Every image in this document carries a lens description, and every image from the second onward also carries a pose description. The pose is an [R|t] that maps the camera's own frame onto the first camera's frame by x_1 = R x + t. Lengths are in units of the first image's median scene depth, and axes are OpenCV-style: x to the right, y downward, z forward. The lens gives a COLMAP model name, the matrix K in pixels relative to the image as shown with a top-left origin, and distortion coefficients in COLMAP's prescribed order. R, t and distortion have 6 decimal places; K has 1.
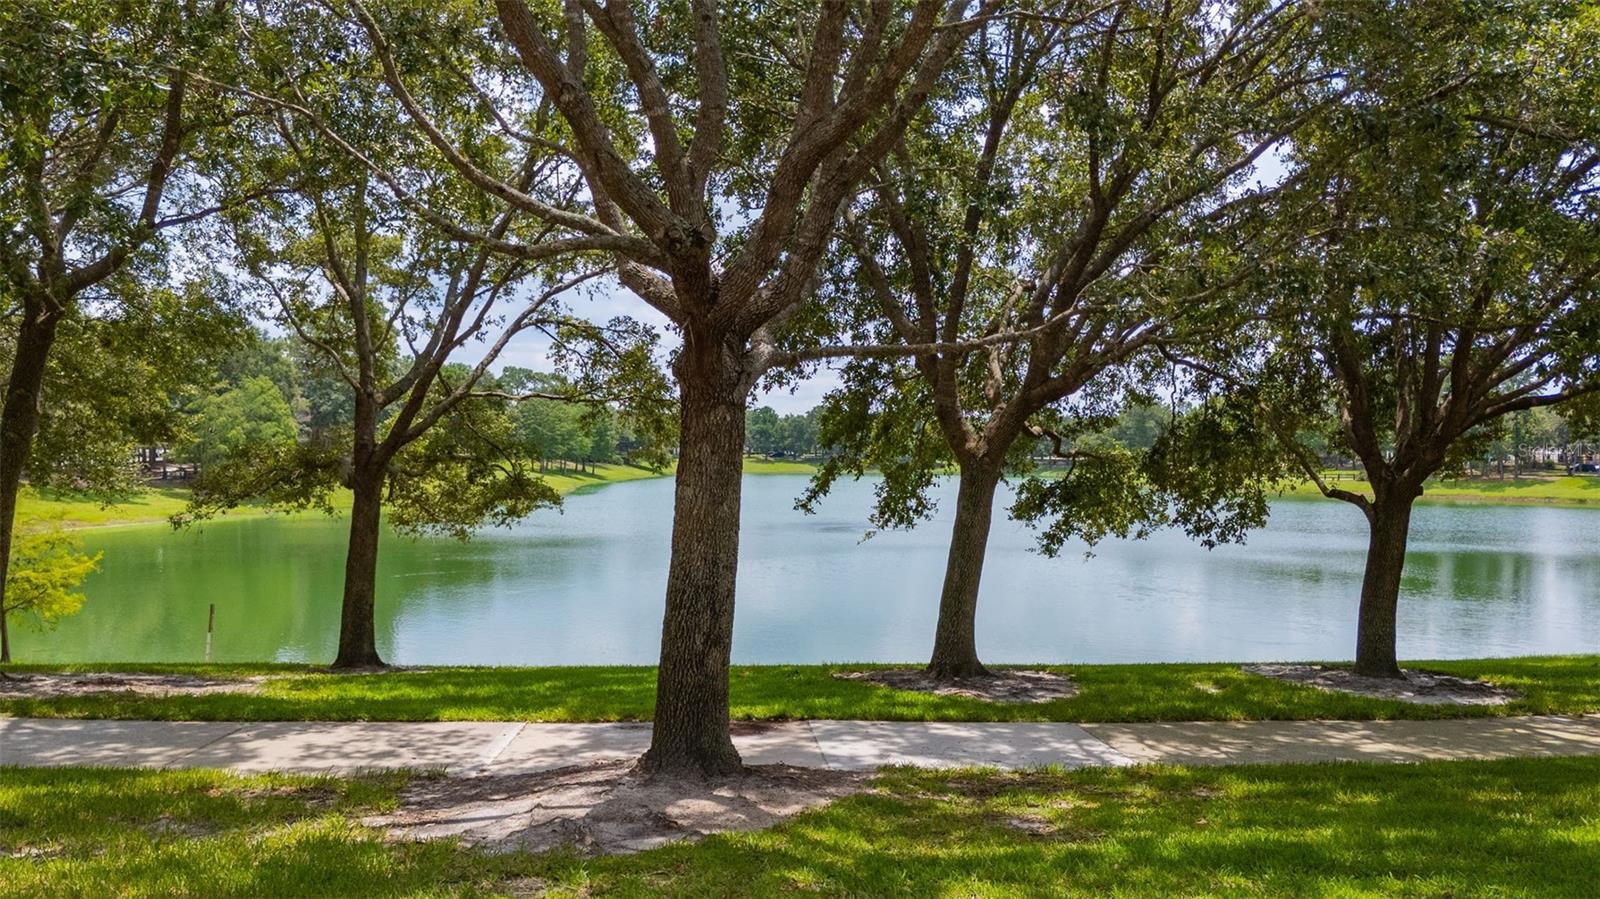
lens RADIAL K [[1163.4, 0, 800.0], [0, 1163.4, 449.5], [0, 0, 1]] dist [0.056780, -0.047997]
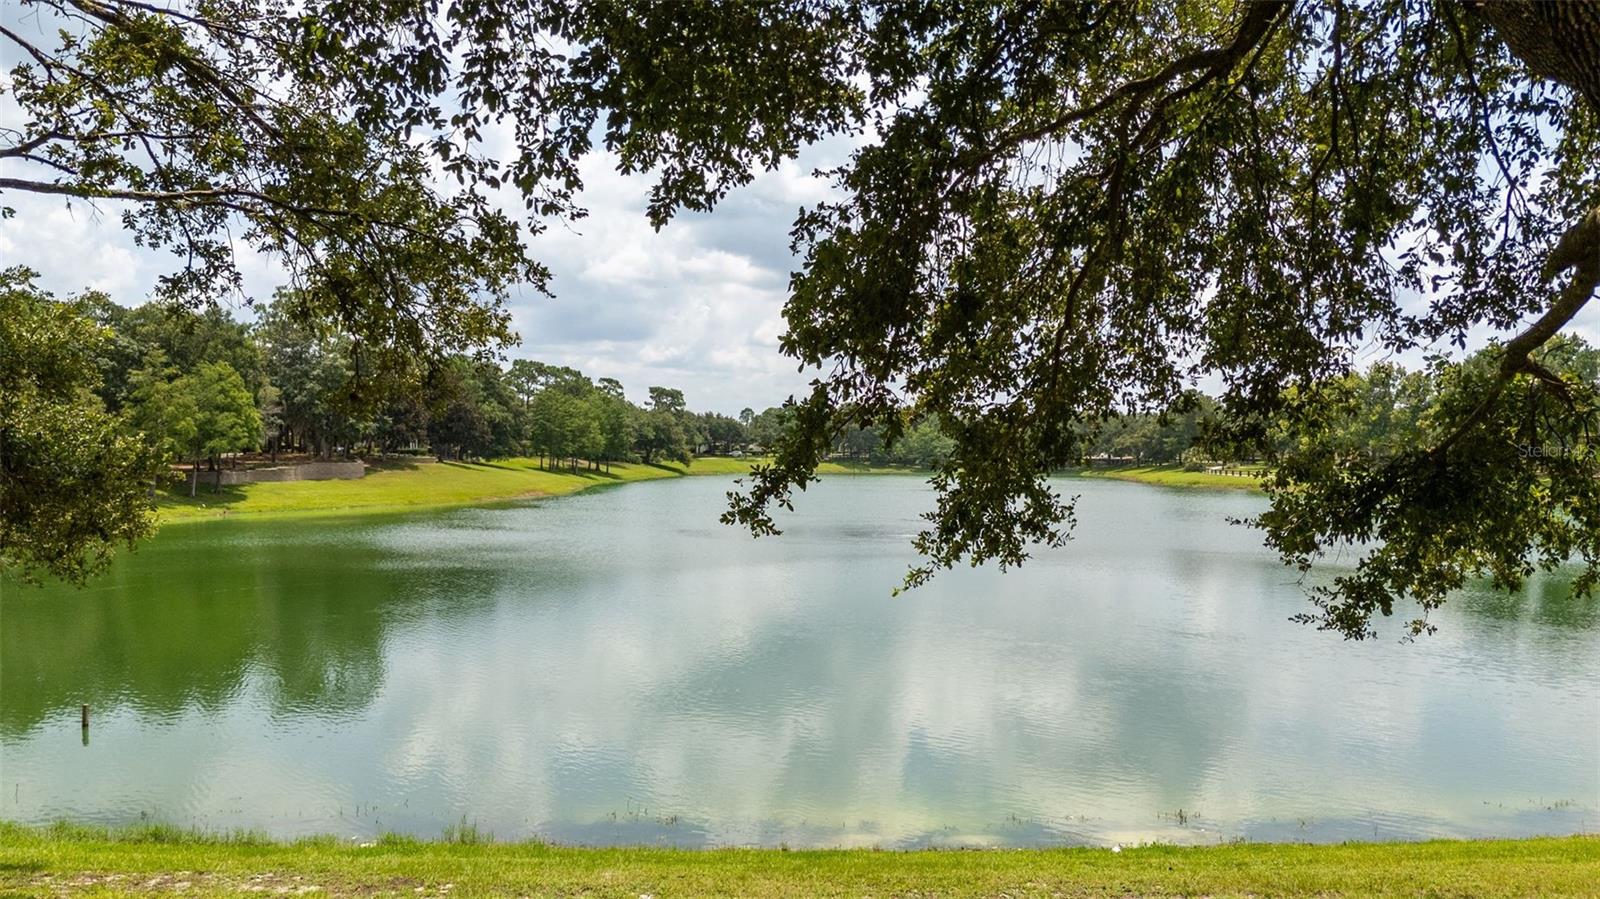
lens RADIAL K [[1163.4, 0, 800.0], [0, 1163.4, 449.5], [0, 0, 1]] dist [0.056780, -0.047997]
pose [[0.999677, 0.000119, -0.025415, 0.005525], [-0.000138, 1.000000, -0.000758, 0.005033], [0.025415, 0.000762, 0.999677, 0.111701]]
